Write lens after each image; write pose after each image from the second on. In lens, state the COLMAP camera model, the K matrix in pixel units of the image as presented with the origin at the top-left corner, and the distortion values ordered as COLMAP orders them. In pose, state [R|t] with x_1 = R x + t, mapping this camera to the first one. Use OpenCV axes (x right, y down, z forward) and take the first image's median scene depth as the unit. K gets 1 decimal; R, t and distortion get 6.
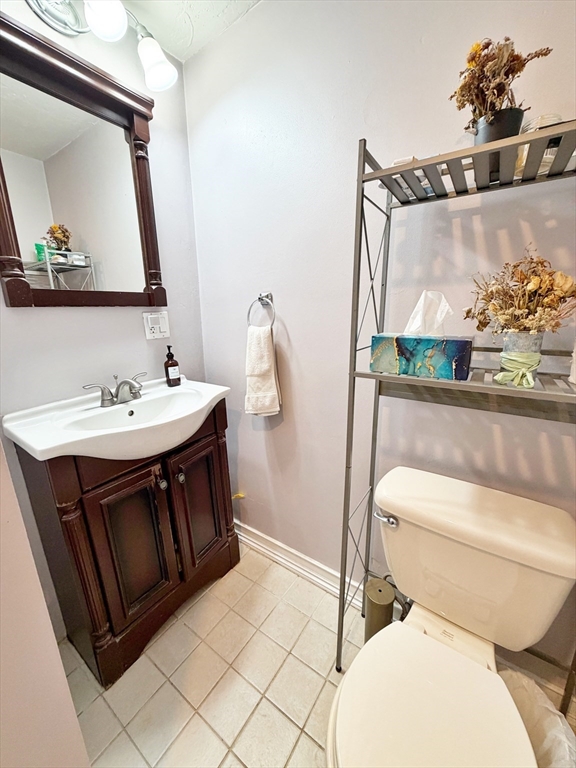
lens RADIAL K [[305.7, 0, 288.0], [0, 305.7, 384.0], [0, 0, 1]] dist [0.000414, 0.000009]
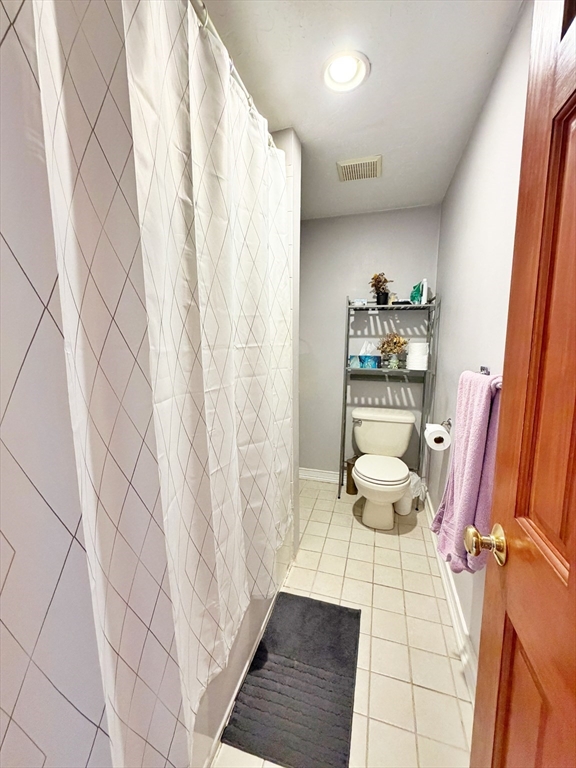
lens RADIAL K [[305.7, 0, 288.0], [0, 305.7, 384.0], [0, 0, 1]] dist [0.000414, 0.000009]
pose [[0.950584, -0.019180, 0.309874, -1.260203], [0.053044, 0.993448, -0.101230, 0.398405], [-0.305902, 0.112664, 0.945373, -1.627500]]
